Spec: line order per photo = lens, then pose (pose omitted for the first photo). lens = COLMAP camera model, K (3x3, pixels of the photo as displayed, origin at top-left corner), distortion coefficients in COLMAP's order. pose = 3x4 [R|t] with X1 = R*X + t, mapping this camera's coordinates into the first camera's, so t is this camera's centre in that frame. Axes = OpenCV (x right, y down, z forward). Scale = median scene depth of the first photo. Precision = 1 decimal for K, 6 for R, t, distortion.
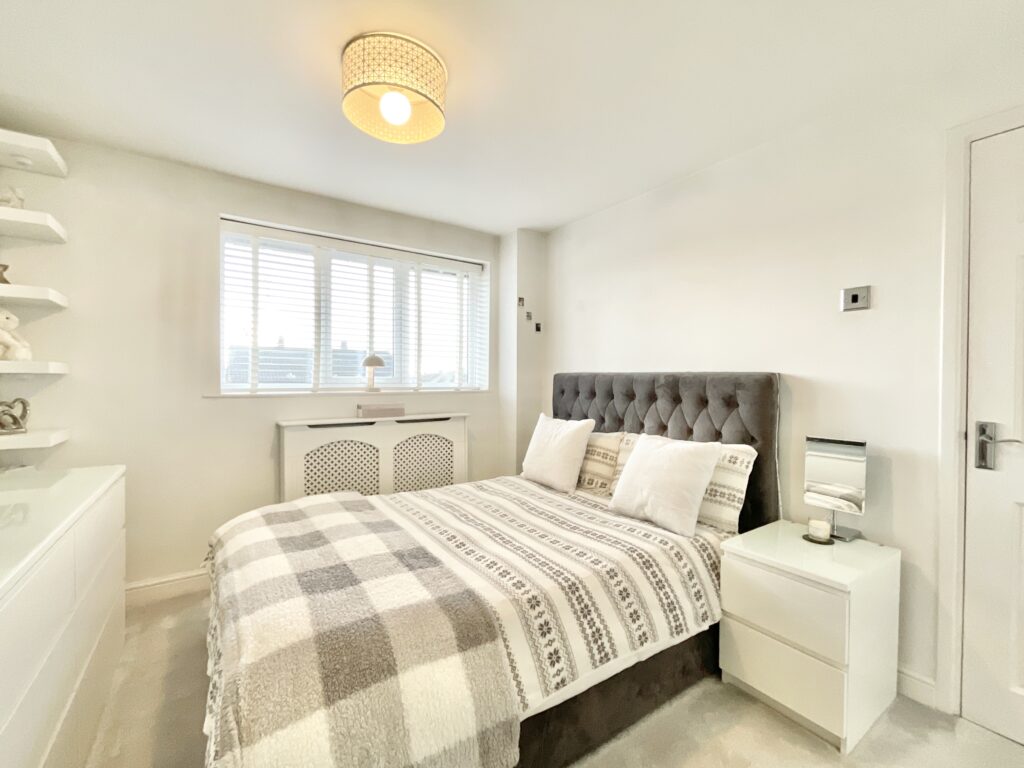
lens RADIAL K [[448.2, 0, 517.7], [0, 448.2, 387.6], [0, 0, 1]] dist [0.001190, 0.000123]
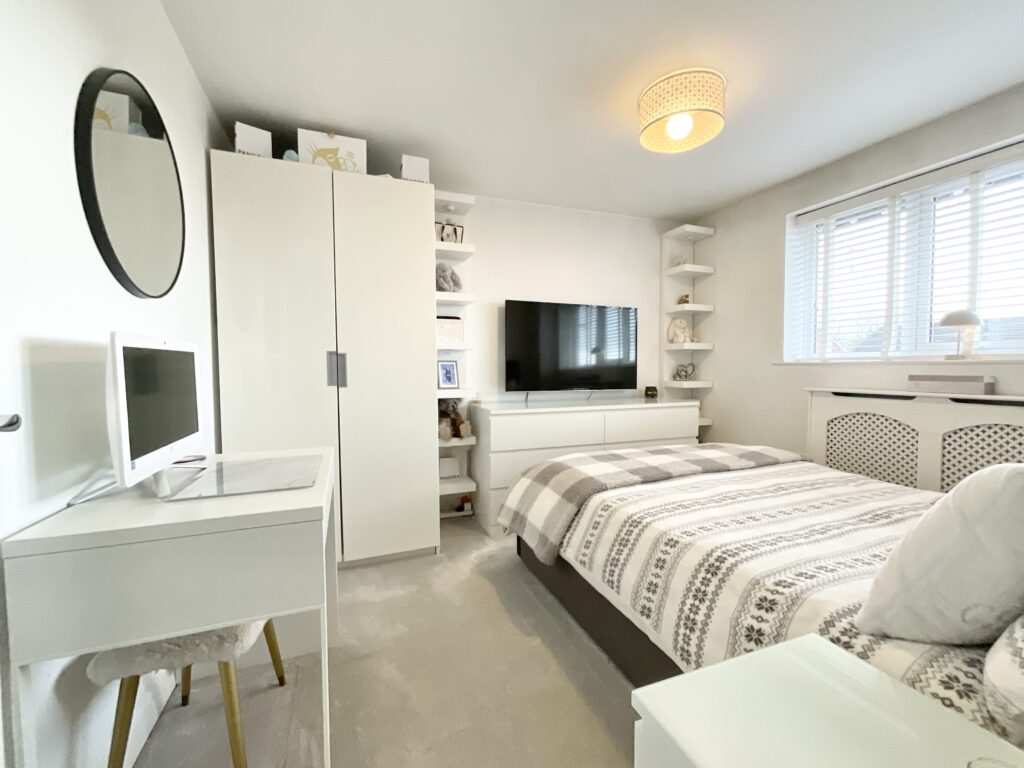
lens RADIAL K [[422.1, 0, 512.0], [0, 422.1, 384.0], [0, 0, 1]] dist [0.000104, 0.000065]
pose [[-0.222465, 0.043577, -0.973966, 0.845484], [-0.008069, 0.998884, 0.046535, 0.034336], [0.974907, 0.018211, -0.221865, 0.650900]]
